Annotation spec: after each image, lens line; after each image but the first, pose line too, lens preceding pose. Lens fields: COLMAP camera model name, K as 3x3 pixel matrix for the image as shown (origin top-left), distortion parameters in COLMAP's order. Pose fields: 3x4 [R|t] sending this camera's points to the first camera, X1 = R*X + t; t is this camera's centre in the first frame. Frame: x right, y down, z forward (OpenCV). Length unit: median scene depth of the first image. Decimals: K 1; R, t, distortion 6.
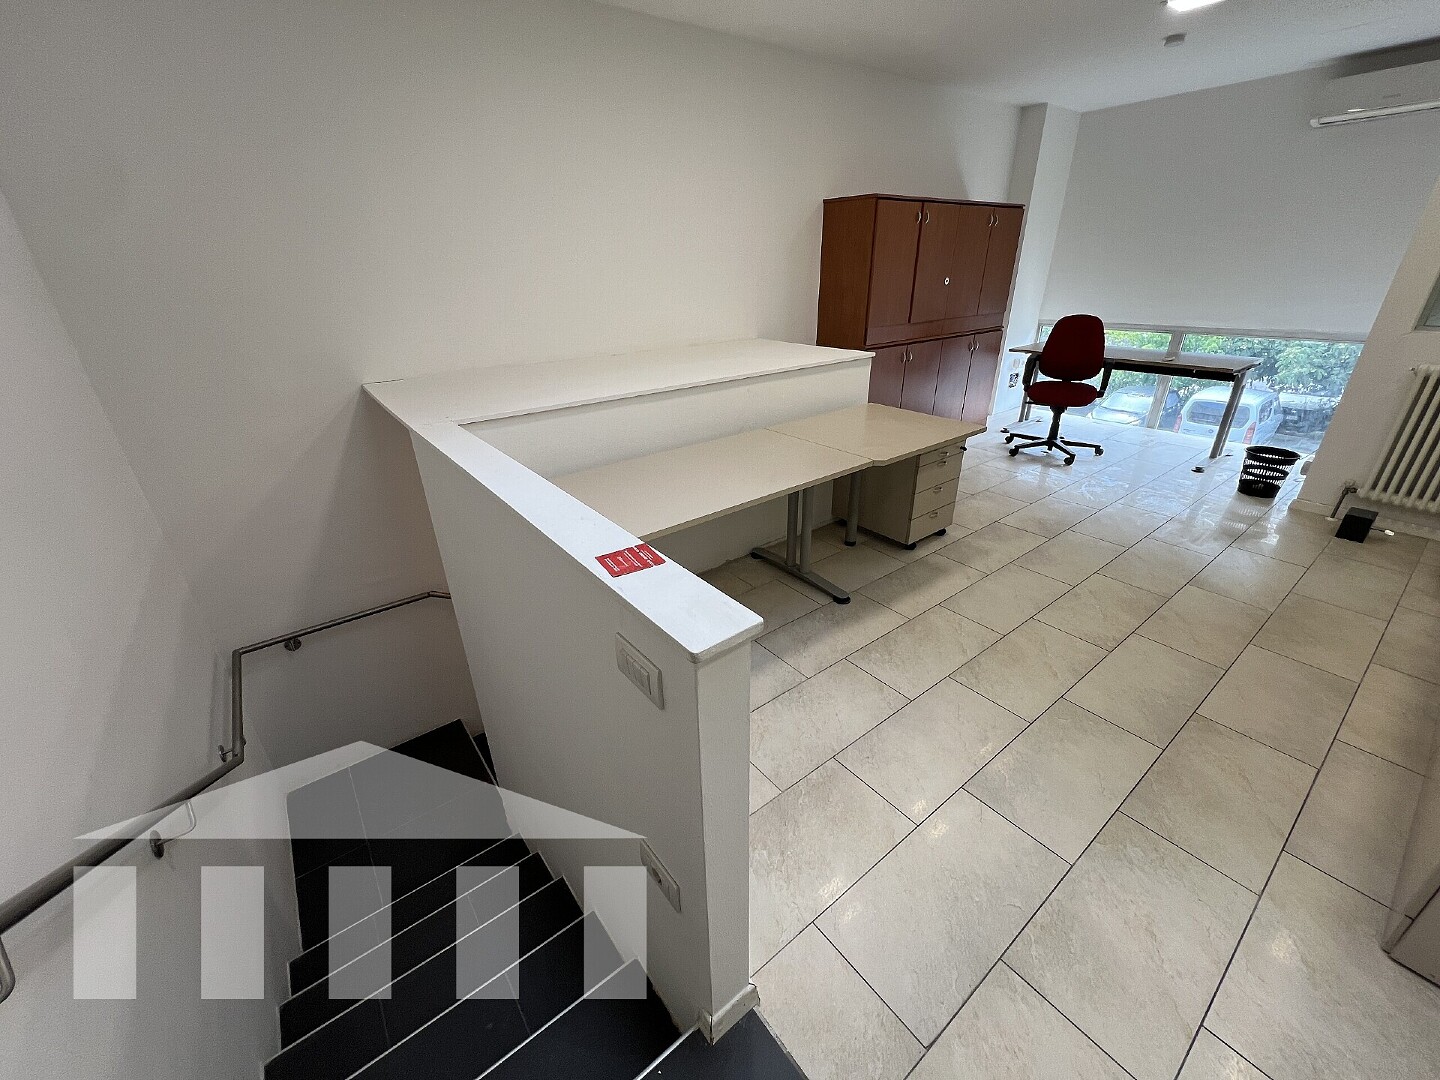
lens RADIAL K [[578.4, 0, 717.4], [0, 578.4, 537.3], [0, 0, 1]] dist [-0.001430, 0.000013]
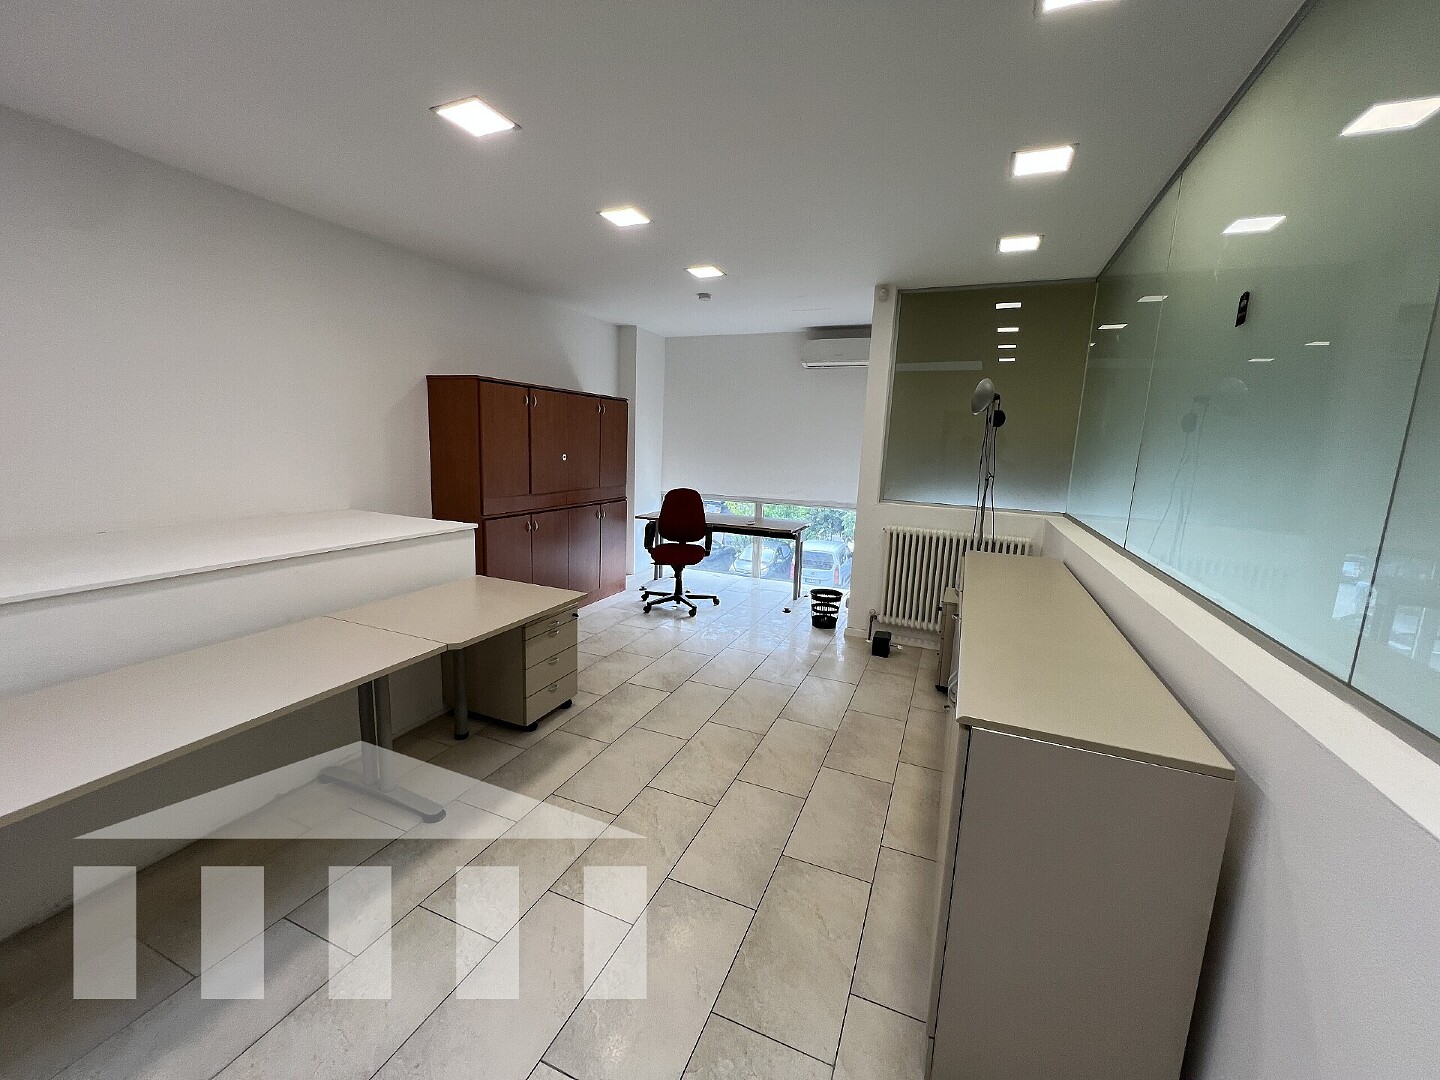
lens RADIAL K [[582.3, 0, 712.5], [0, 582.3, 538.2], [0, 0, 1]] dist [0.000196, 0.000650]
pose [[0.865751, -0.029689, 0.499593, 0.116309], [0.163960, 0.959975, -0.227079, -0.012878], [-0.472855, 0.278507, 0.835967, 0.016449]]
